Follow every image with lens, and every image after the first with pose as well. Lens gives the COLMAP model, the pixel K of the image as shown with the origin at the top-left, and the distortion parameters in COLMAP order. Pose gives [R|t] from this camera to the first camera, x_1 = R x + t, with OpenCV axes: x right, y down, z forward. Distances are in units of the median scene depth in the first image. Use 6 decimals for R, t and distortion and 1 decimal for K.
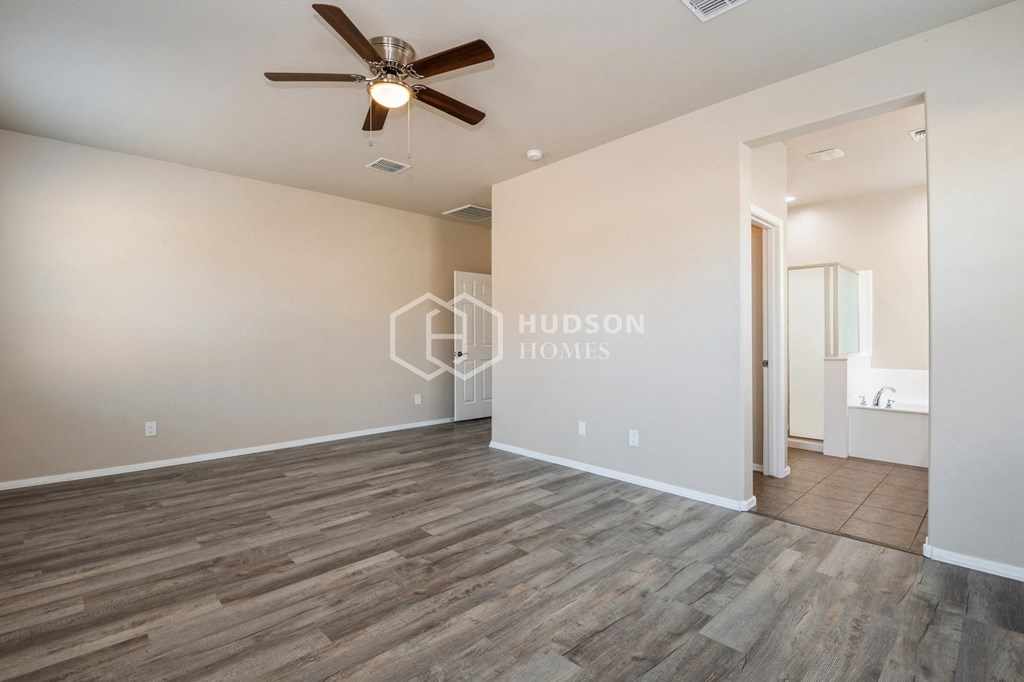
lens RADIAL K [[468.4, 0, 510.0], [0, 468.4, 338.5], [0, 0, 1]] dist [-0.002332, -0.000926]
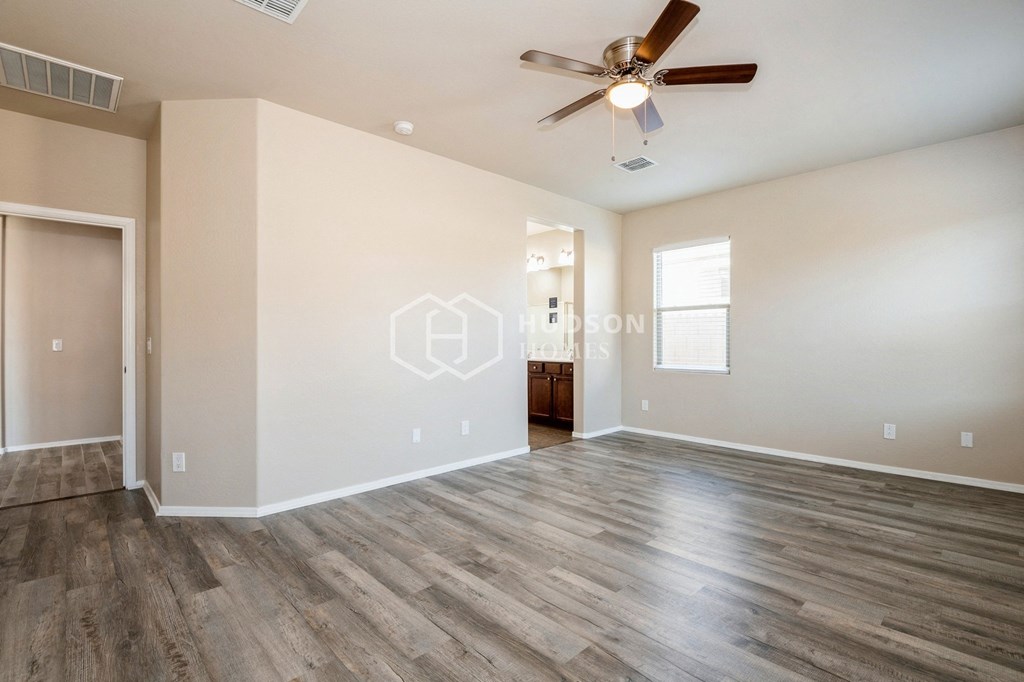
lens RADIAL K [[468.4, 0, 510.0], [0, 468.4, 338.5], [0, 0, 1]] dist [-0.002332, -0.000926]
pose [[0.009304, 0.003702, 0.999950, -1.128414], [0.005126, 0.999980, -0.003750, -0.001922], [-0.999944, 0.005161, 0.009285, 1.120554]]
